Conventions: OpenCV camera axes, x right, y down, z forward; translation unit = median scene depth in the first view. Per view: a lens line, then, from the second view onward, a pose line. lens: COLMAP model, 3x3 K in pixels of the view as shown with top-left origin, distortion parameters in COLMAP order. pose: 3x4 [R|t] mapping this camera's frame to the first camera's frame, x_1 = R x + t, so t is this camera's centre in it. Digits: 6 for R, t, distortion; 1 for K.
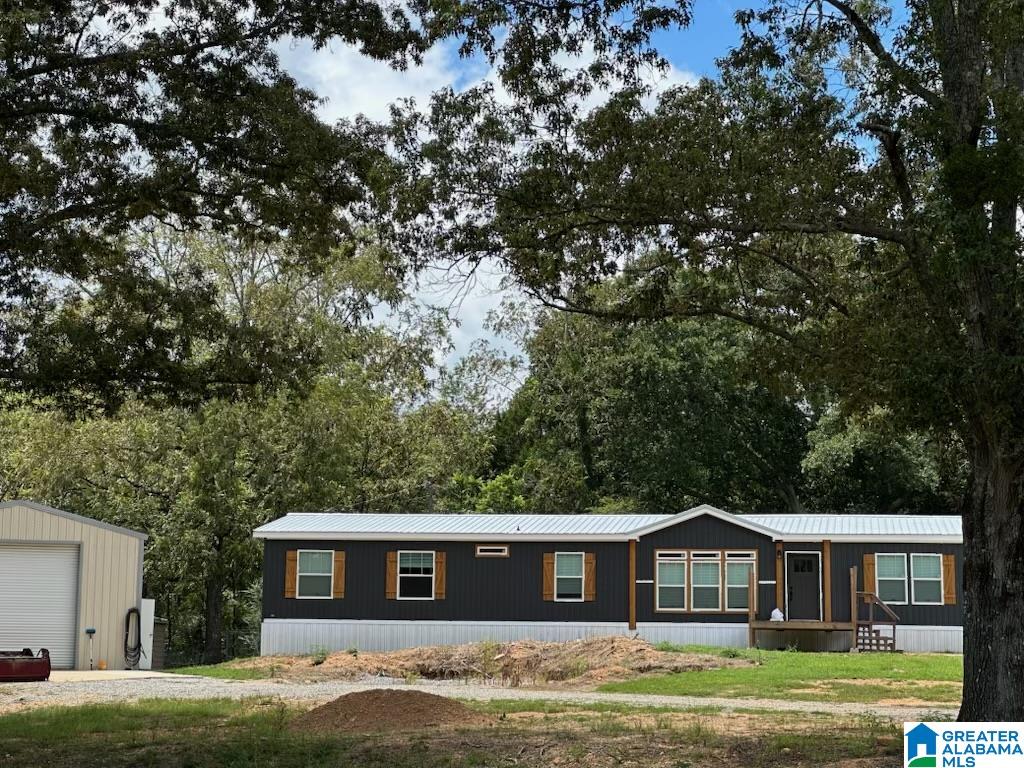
lens RADIAL K [[2288.8, 0, 512.0], [0, 2288.8, 384.0], [0, 0, 1]] dist [-0.027783, 10.430382]
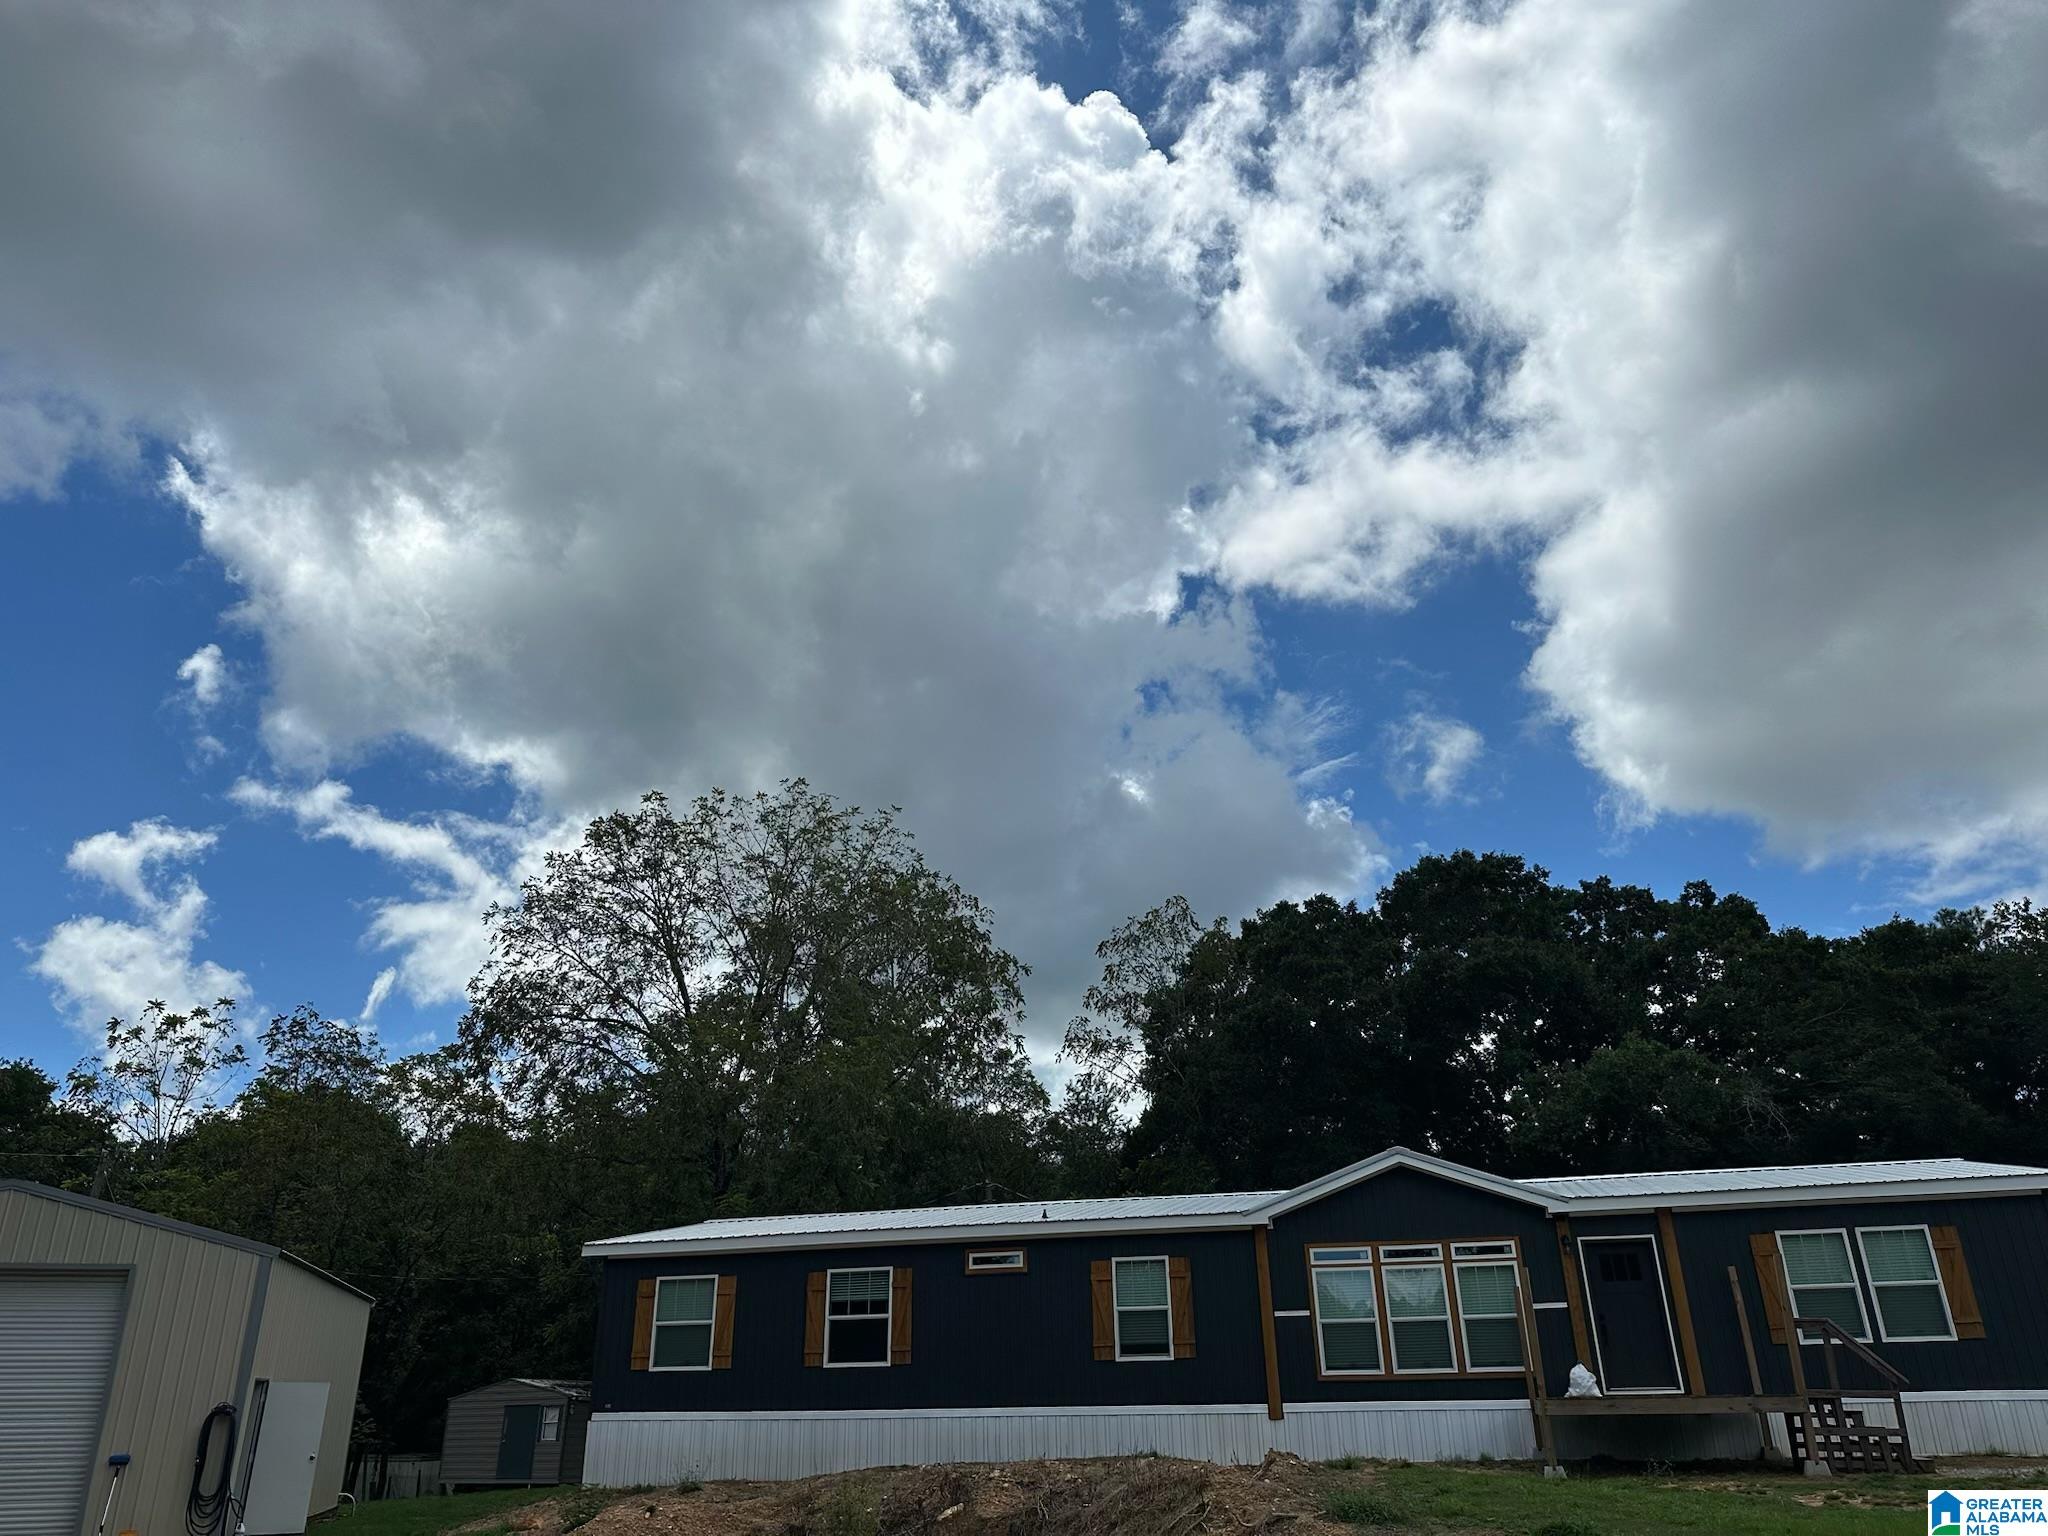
lens RADIAL K [[1436.1, 0, 1024.0], [0, 1436.1, 768.0], [0, 0, 1]] dist [0.079867, -0.073871]
pose [[0.990932, -0.077845, -0.109520, 0.043983], [0.043474, 0.956986, -0.286858, 0.060988], [0.127139, 0.279495, 0.951692, 0.659179]]
